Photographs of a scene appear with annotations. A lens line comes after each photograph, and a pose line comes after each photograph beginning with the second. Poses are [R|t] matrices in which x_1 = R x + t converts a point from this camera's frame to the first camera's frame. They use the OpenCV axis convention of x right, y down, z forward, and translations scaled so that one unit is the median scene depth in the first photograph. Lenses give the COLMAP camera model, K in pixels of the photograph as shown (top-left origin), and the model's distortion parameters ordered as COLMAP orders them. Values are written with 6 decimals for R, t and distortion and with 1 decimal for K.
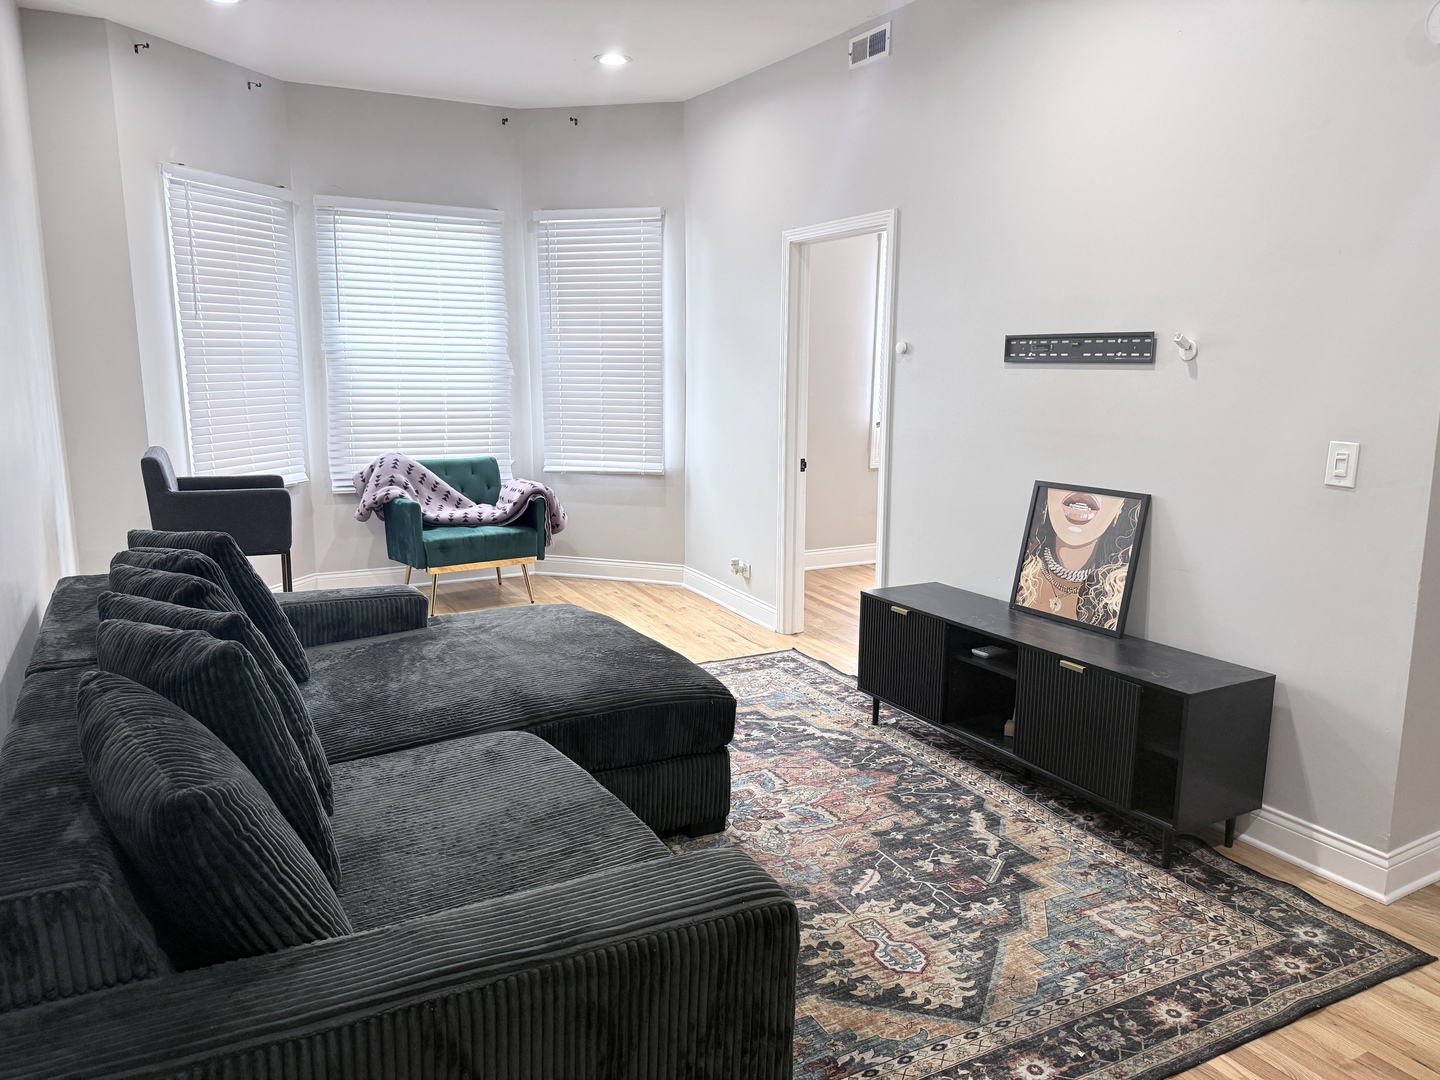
lens RADIAL K [[1063.7, 0, 730.7], [0, 1063.7, 541.1], [0, 0, 1]] dist [0.089886, -0.109966]
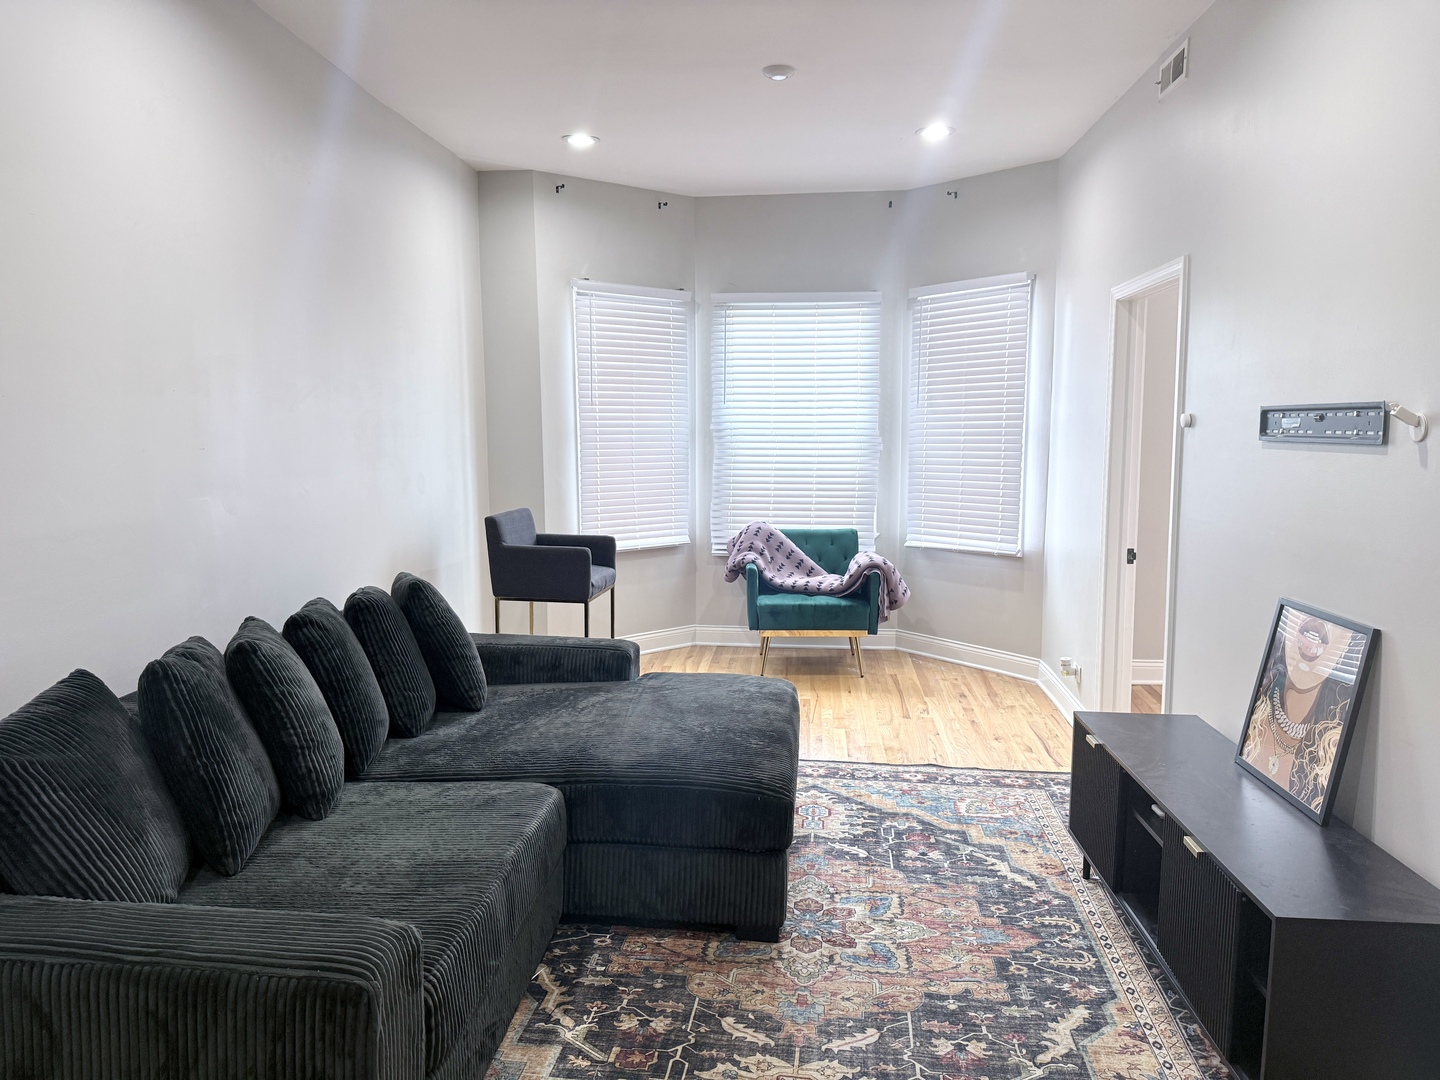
lens RADIAL K [[1063.7, 0, 693.4], [0, 1063.7, 533.9], [0, 0, 1]] dist [0.089886, -0.109966]
pose [[0.813976, 0.052157, -0.578553, 0.296083], [-0.092200, 0.994936, -0.040023, -0.024340], [0.573535, 0.085921, 0.814662, 0.107805]]
